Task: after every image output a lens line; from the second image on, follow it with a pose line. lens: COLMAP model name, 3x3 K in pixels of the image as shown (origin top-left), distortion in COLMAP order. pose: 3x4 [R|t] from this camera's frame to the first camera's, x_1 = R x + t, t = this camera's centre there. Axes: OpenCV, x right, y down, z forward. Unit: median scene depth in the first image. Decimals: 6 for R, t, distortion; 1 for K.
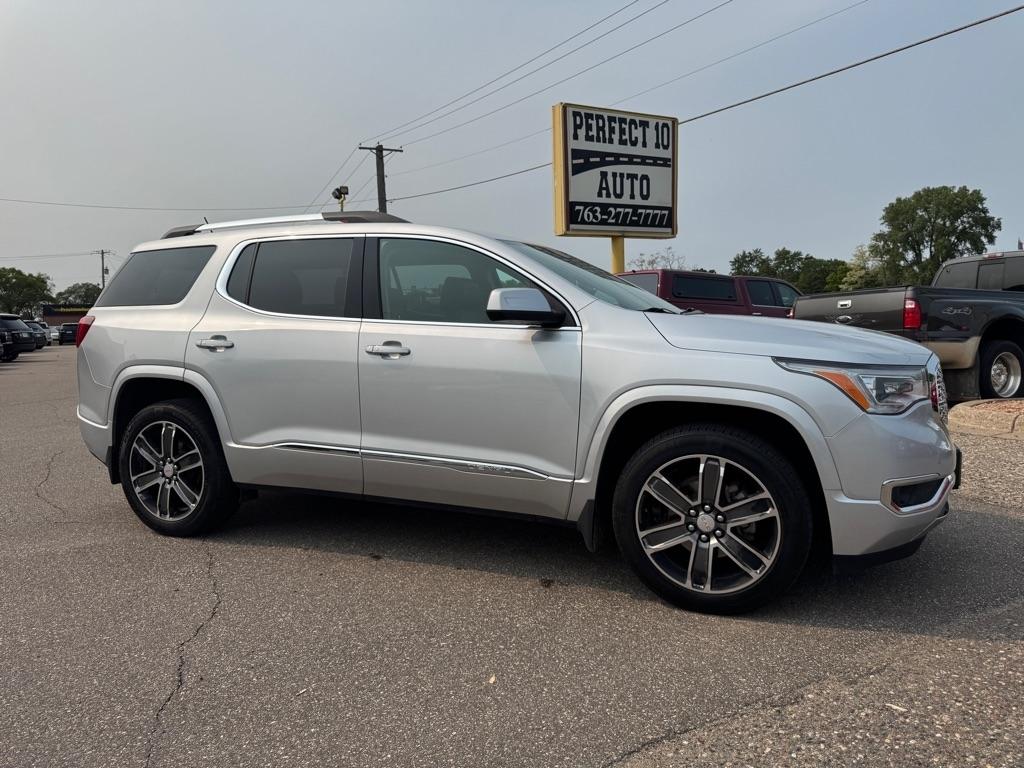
lens RADIAL K [[722.3, 0, 512.0], [0, 722.3, 384.0], [0, 0, 1]] dist [0.094532, -0.133048]
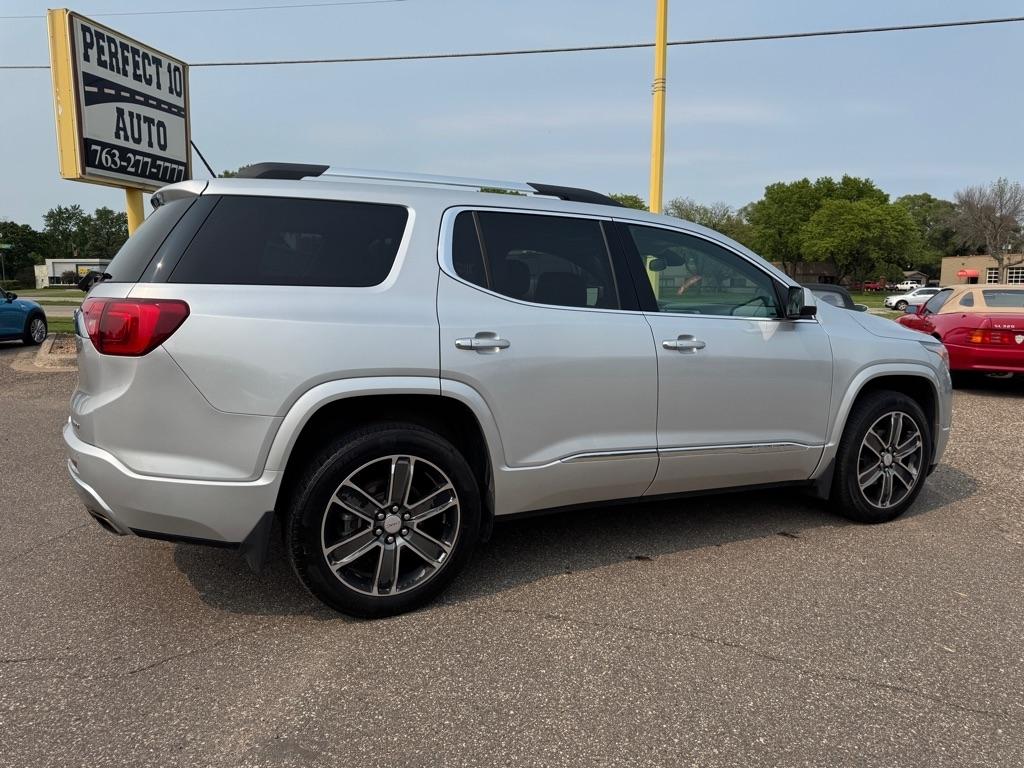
lens RADIAL K [[723.6, 0, 509.9], [0, 723.6, 381.2], [0, 0, 1]] dist [0.045233, -0.045827]
pose [[0.645362, -0.074813, 0.760205, -0.242962], [0.042493, 0.997167, 0.062060, -0.015296], [-0.762694, -0.007747, 0.646713, 0.122586]]
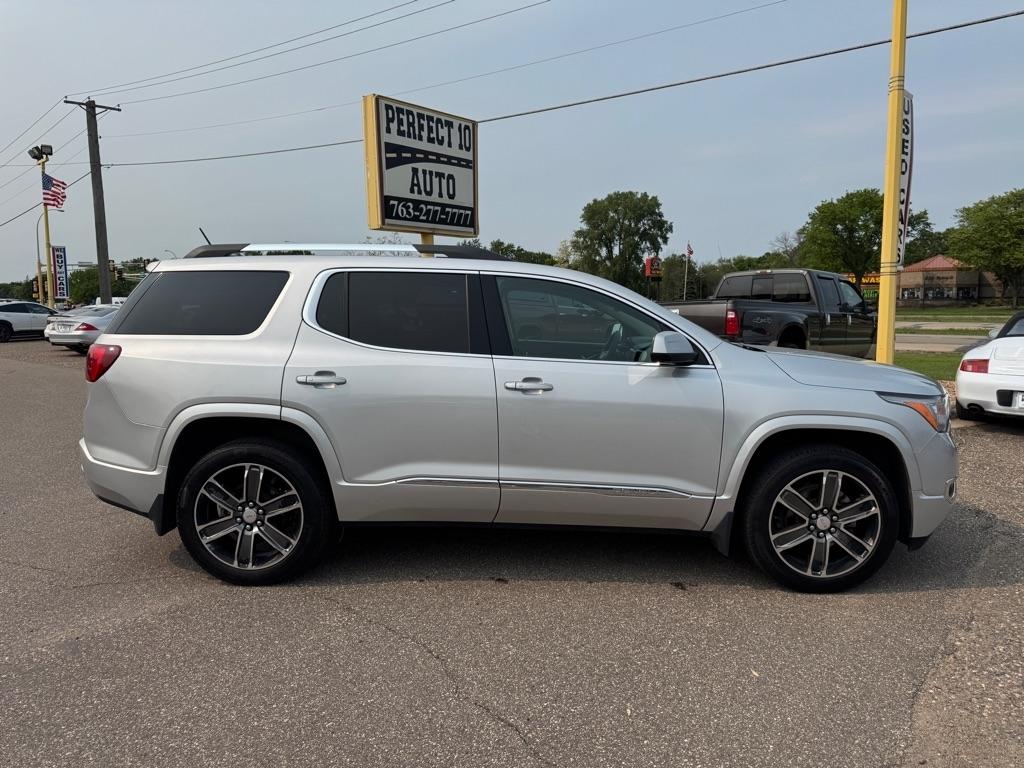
lens RADIAL K [[719.1, 0, 514.1], [0, 719.1, 387.2], [0, 0, 1]] dist [0.138715, -0.216793]
pose [[0.927117, -0.028948, 0.373653, -0.132372], [0.018281, 0.999319, 0.032062, -0.017905], [-0.374327, -0.022894, 0.927014, 0.006196]]
